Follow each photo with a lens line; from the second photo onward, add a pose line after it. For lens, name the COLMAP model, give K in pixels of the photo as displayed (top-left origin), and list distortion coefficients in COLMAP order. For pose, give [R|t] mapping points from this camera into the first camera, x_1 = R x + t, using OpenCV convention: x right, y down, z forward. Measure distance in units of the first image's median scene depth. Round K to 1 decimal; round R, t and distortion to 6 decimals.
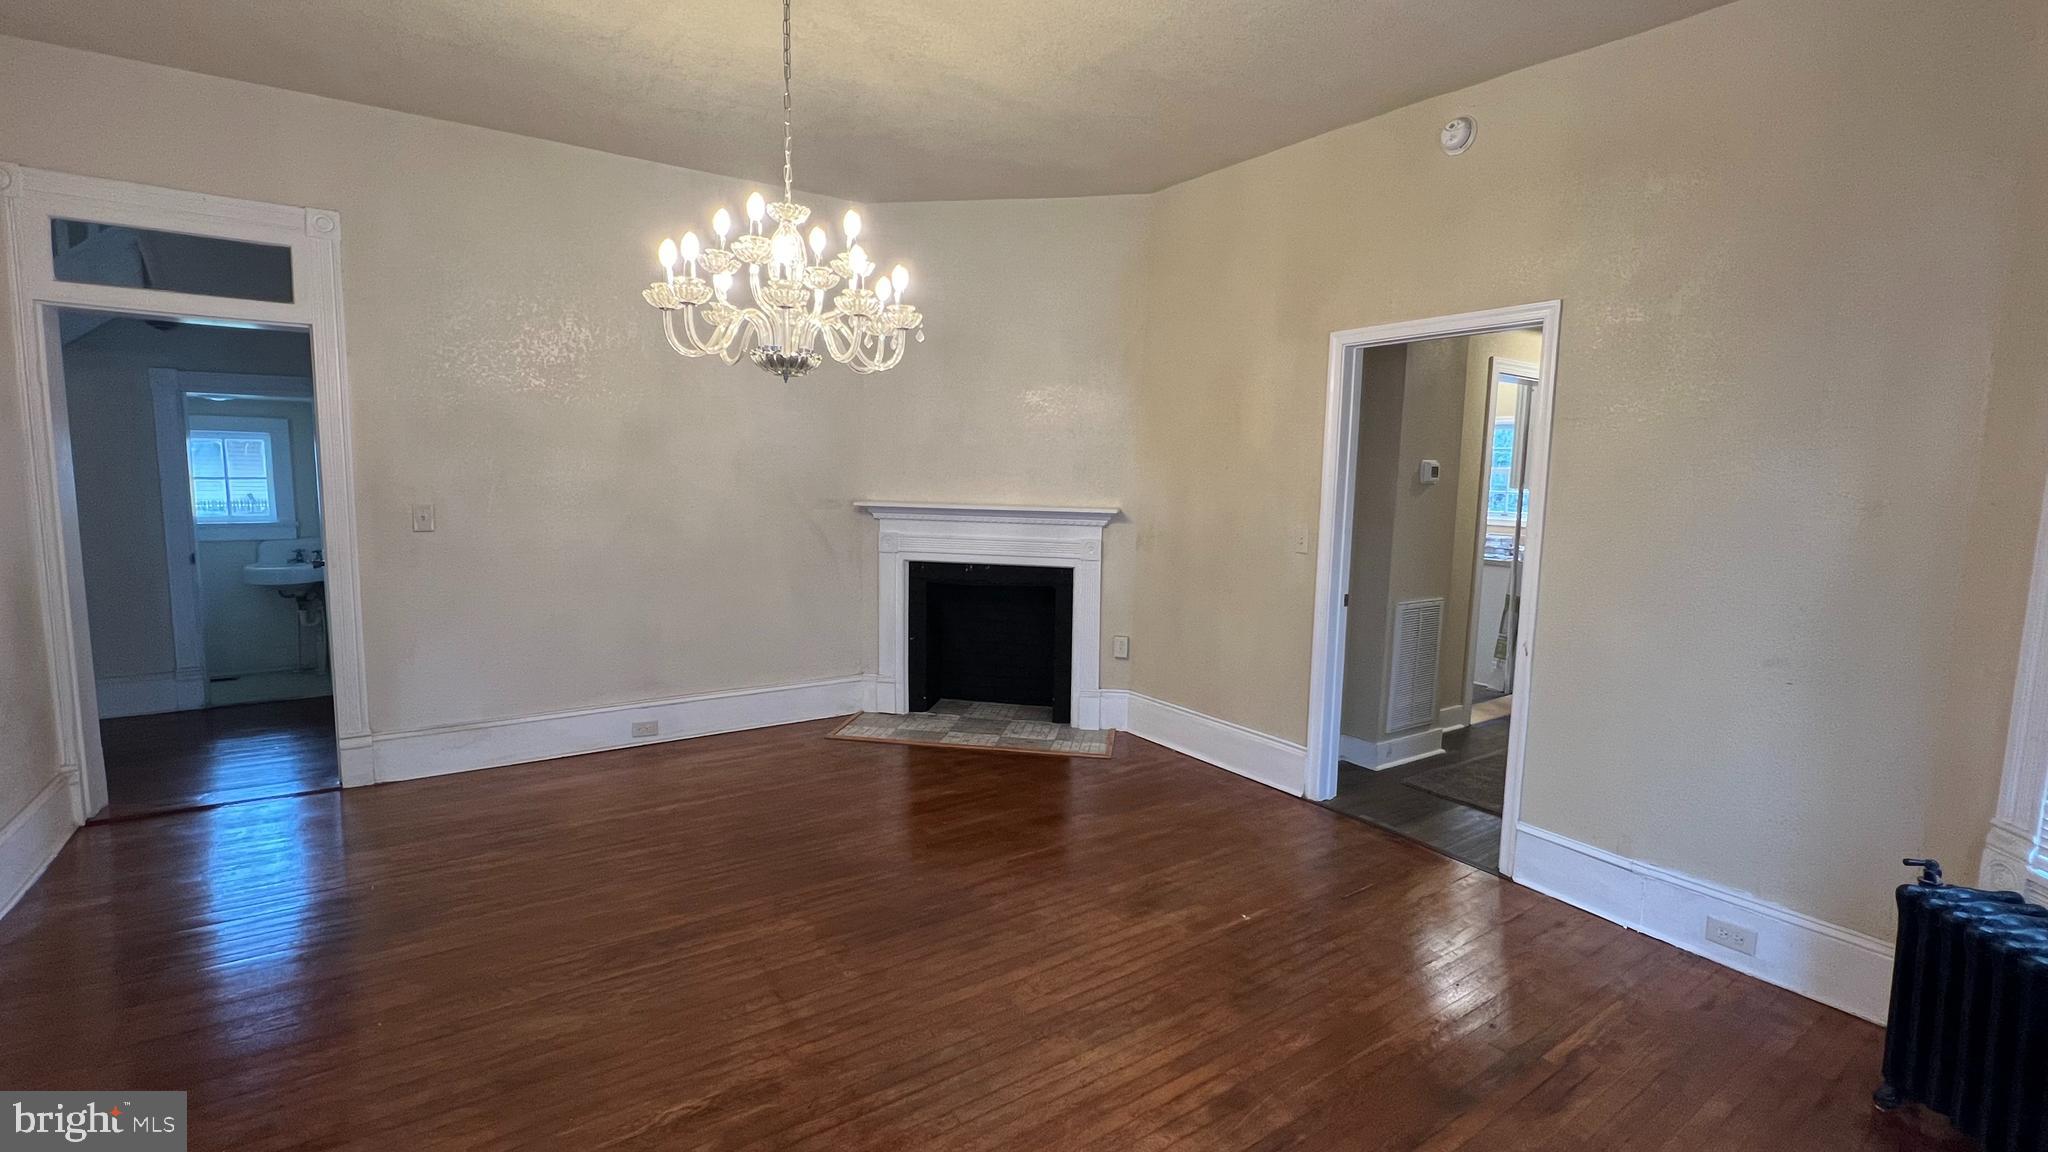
lens RADIAL K [[892.7, 0, 1011.0], [0, 892.7, 574.9], [0, 0, 1]] dist [-0.002379, 0.001532]
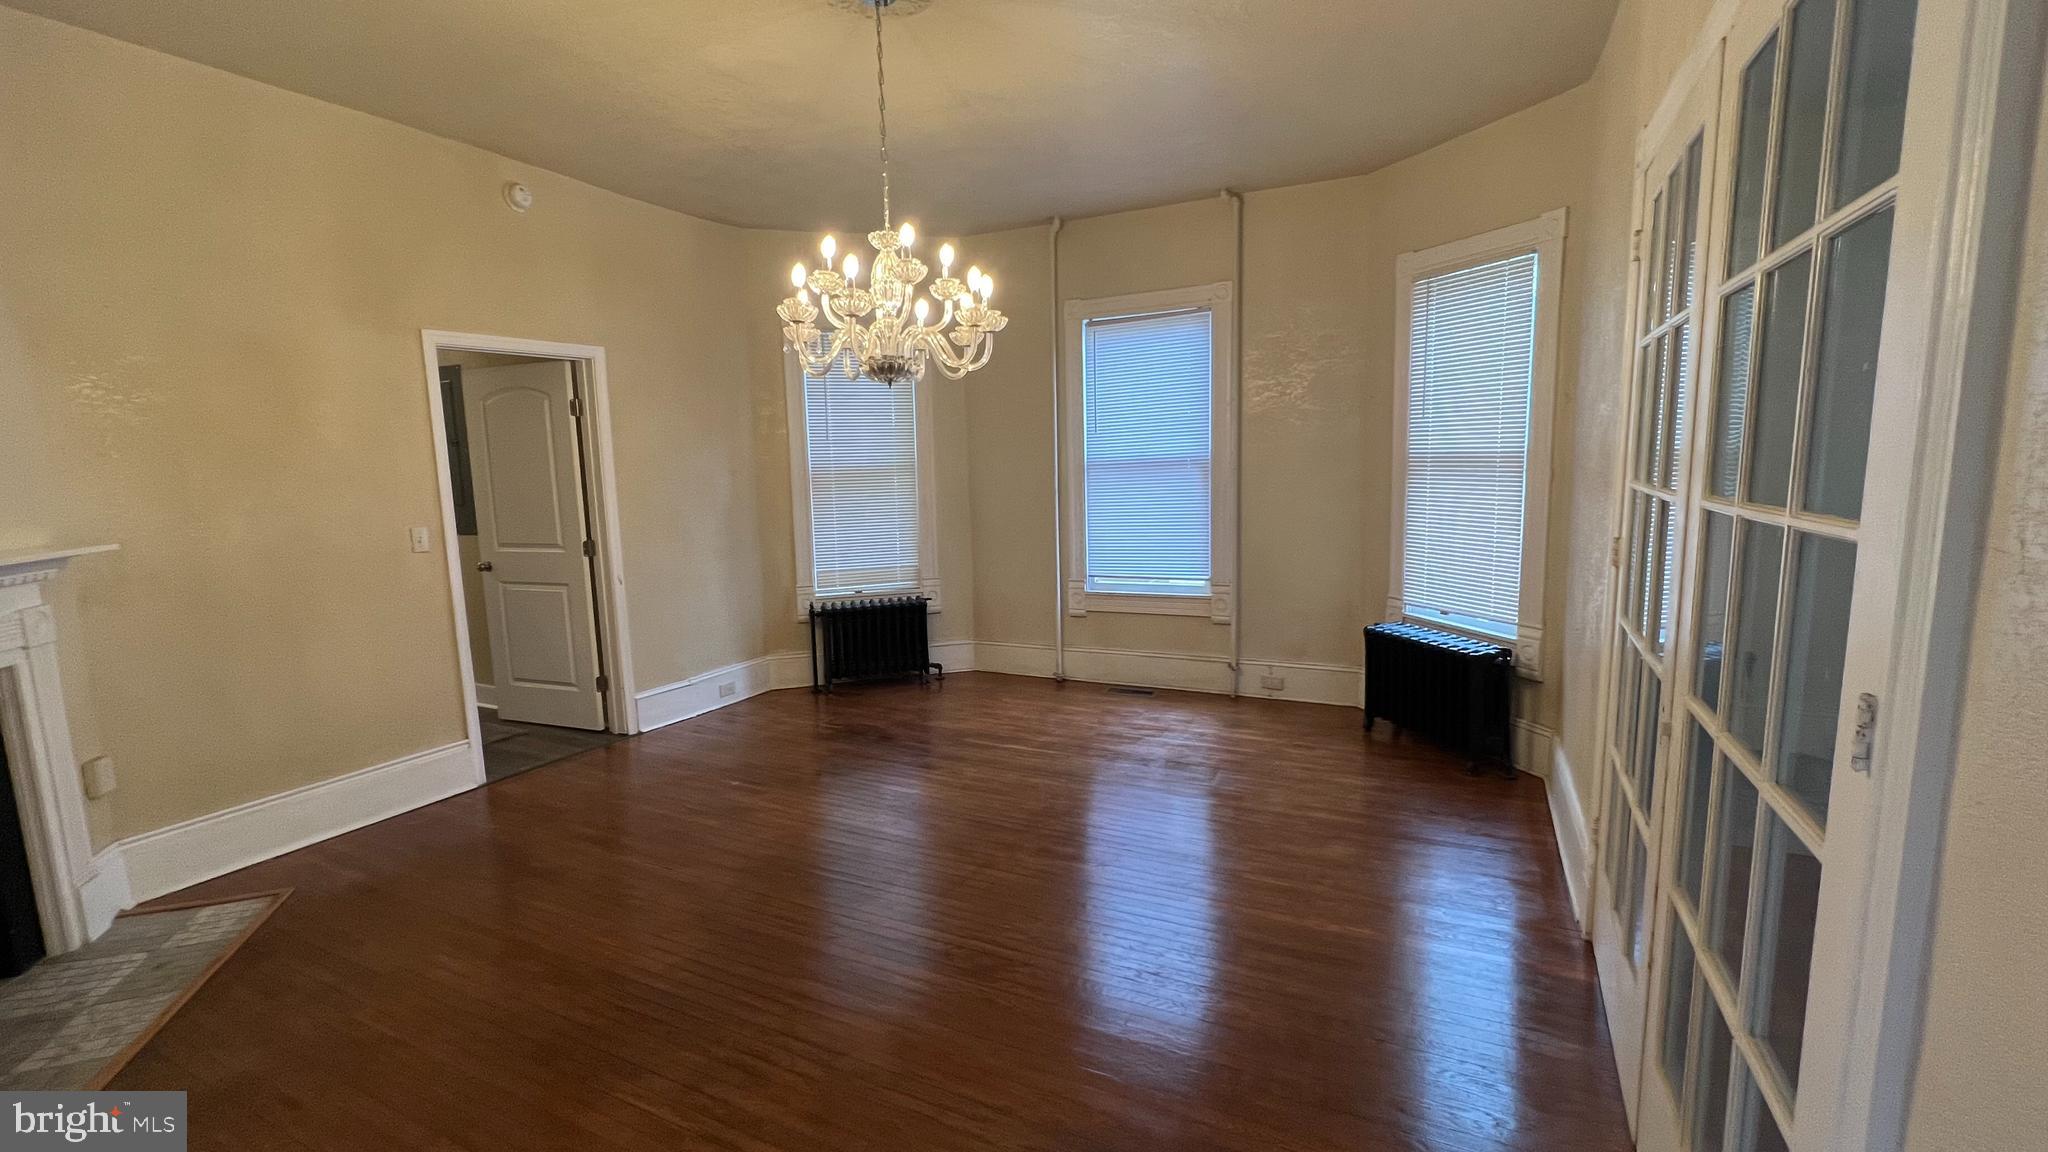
lens RADIAL K [[892.7, 0, 1016.2], [0, 892.7, 572.5], [0, 0, 1]] dist [-0.002379, 0.001532]
pose [[-0.479414, -0.124690, 0.868686, -1.004591], [0.119677, 0.971318, 0.205470, -0.152347], [-0.869391, 0.202467, -0.450741, 1.059199]]
